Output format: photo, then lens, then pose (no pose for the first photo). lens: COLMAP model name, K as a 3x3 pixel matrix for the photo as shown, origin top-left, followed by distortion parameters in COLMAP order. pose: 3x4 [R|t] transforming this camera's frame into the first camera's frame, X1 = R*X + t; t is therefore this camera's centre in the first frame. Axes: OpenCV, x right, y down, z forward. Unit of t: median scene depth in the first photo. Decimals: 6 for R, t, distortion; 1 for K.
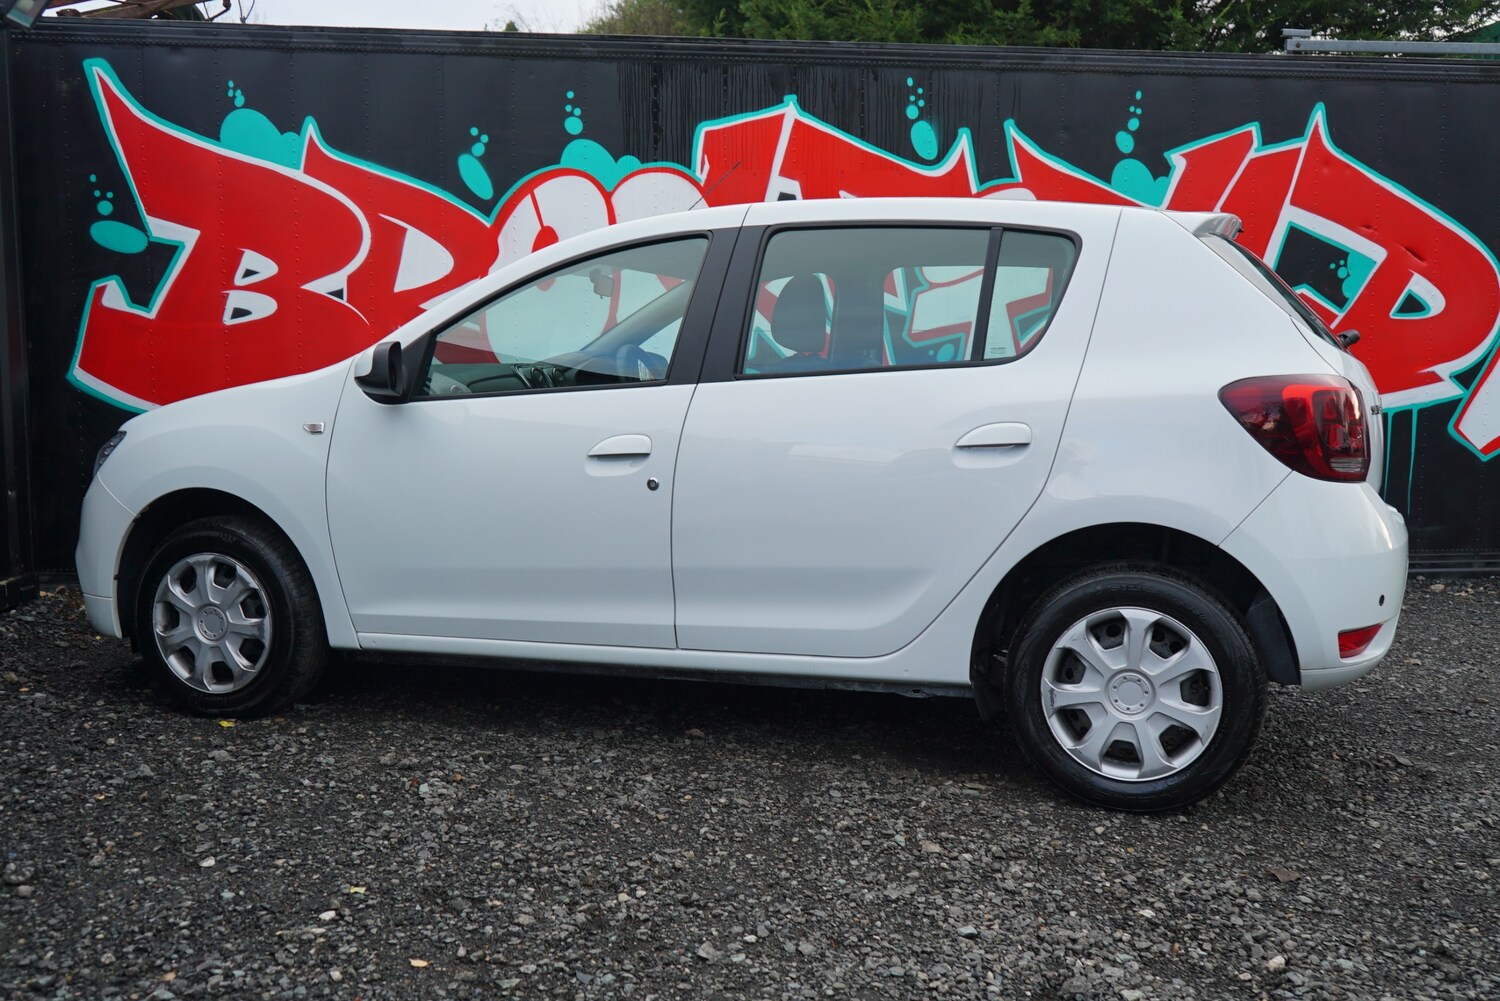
lens RADIAL K [[1438.4, 0, 745.0], [0, 1438.4, 506.7], [0, 0, 1]] dist [0.006130, 0.000000]
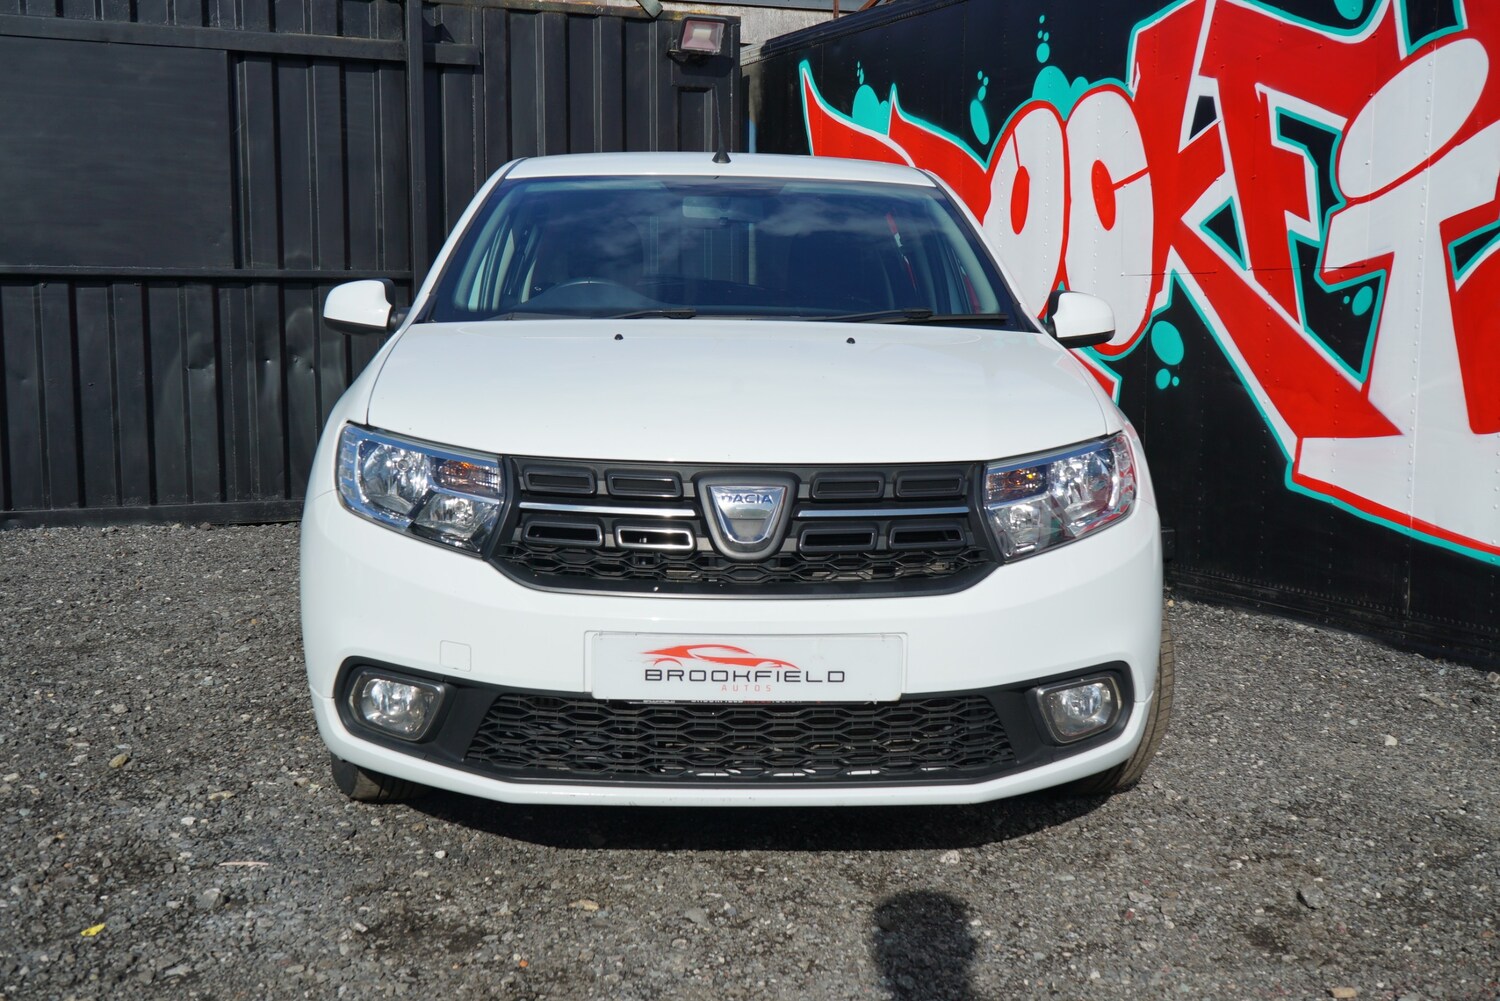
lens RADIAL K [[1621.6, 0, 758.7], [0, 1621.6, 500.1], [0, 0, 1]] dist [-0.014020, 0.000000]
pose [[0.350457, 0.102846, -0.930915, 0.814825], [-0.116772, 0.990995, 0.065522, -0.032298], [0.929271, 0.085742, 0.359310, 0.502864]]
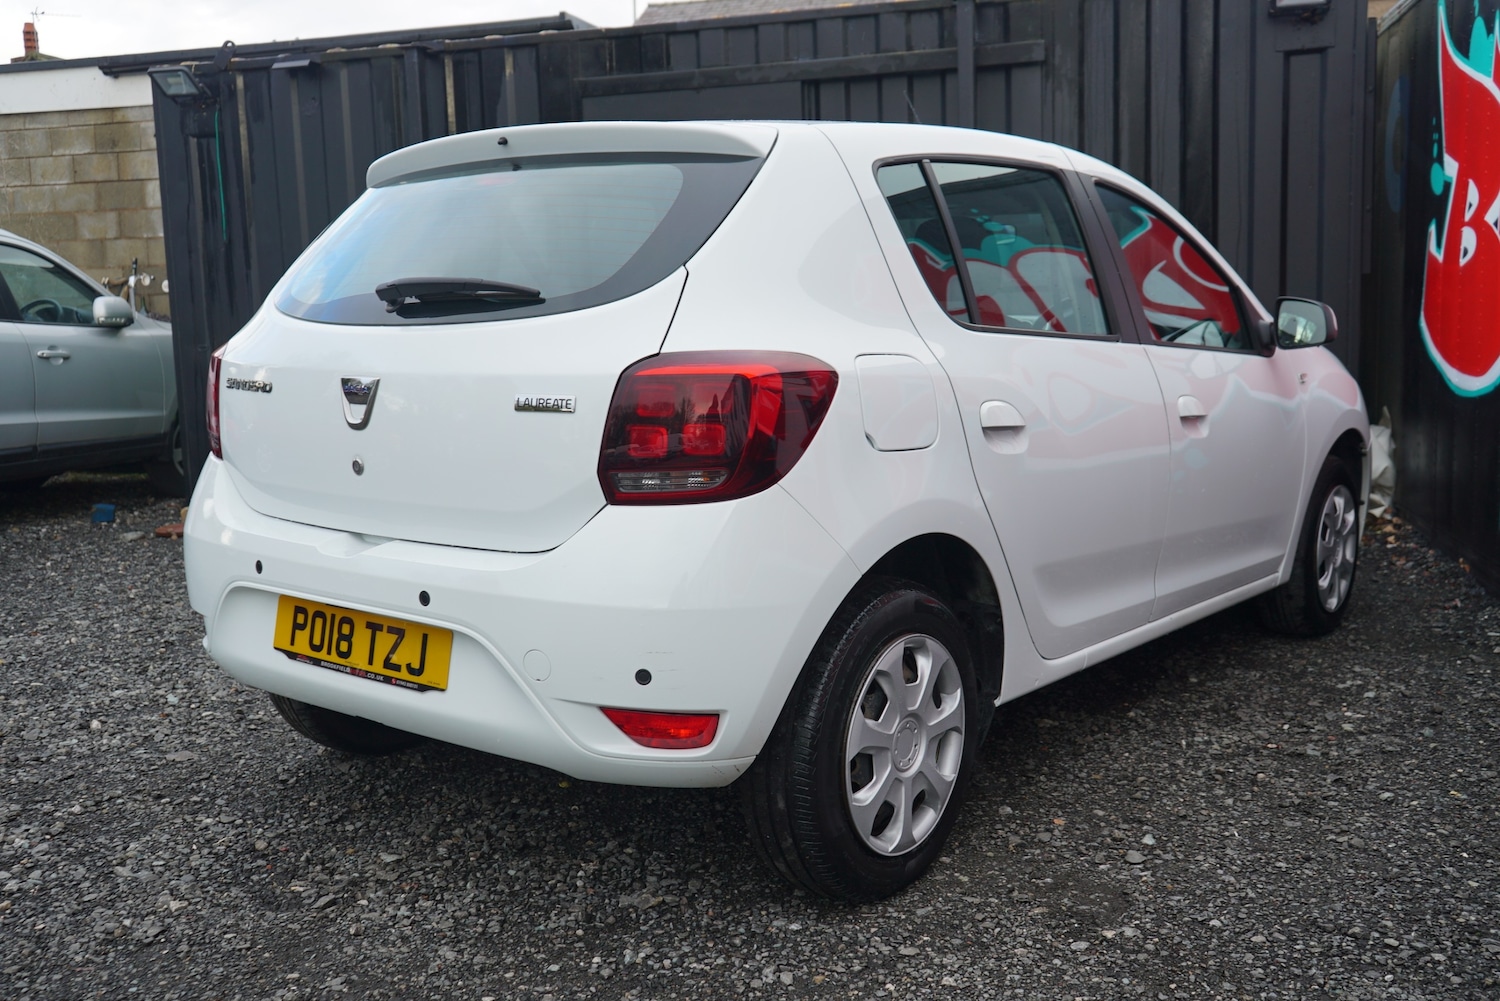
lens RADIAL K [[1438.4, 0, 764.5], [0, 1438.4, 496.8], [0, 0, 1]] dist [0.006130, 0.000000]
pose [[-0.320595, 0.125687, -0.938841, 0.653148], [-0.083669, 0.983526, 0.160240, -0.093262], [0.943514, 0.129924, -0.304797, 0.892559]]
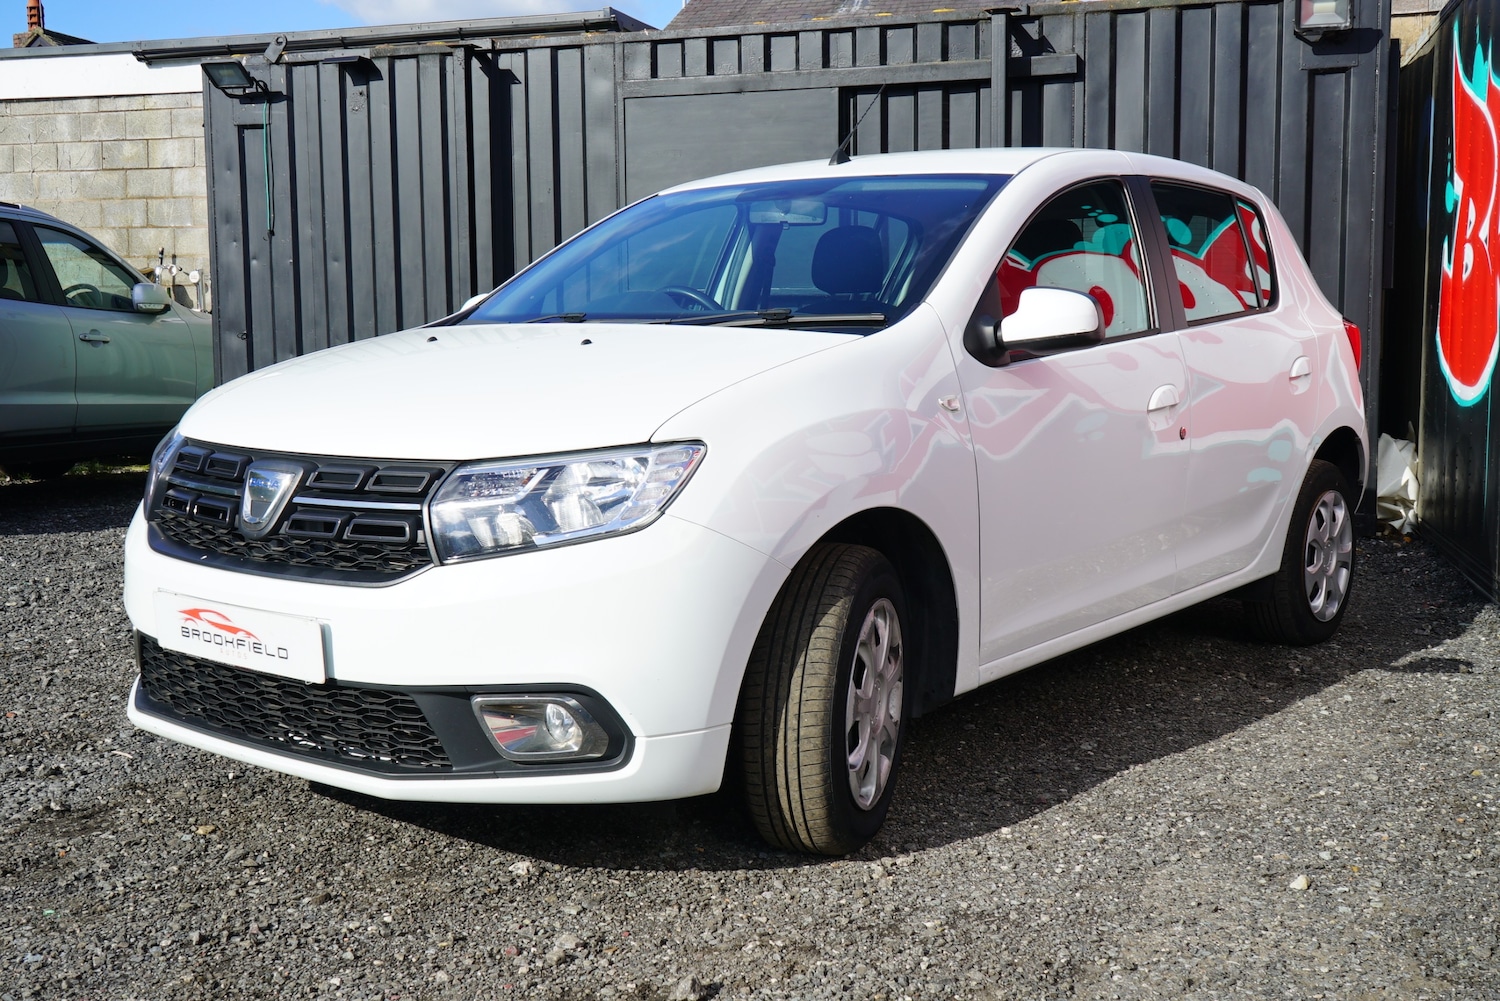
lens RADIAL K [[1621.6, 0, 757.3], [0, 1621.6, 499.7], [0, 0, 1]] dist [-0.014020, 0.000000]
pose [[-0.359200, 0.090905, -0.928823, 0.800144], [-0.110292, 0.984135, 0.138971, -0.082940], [0.926720, 0.152360, -0.343476, 0.968755]]
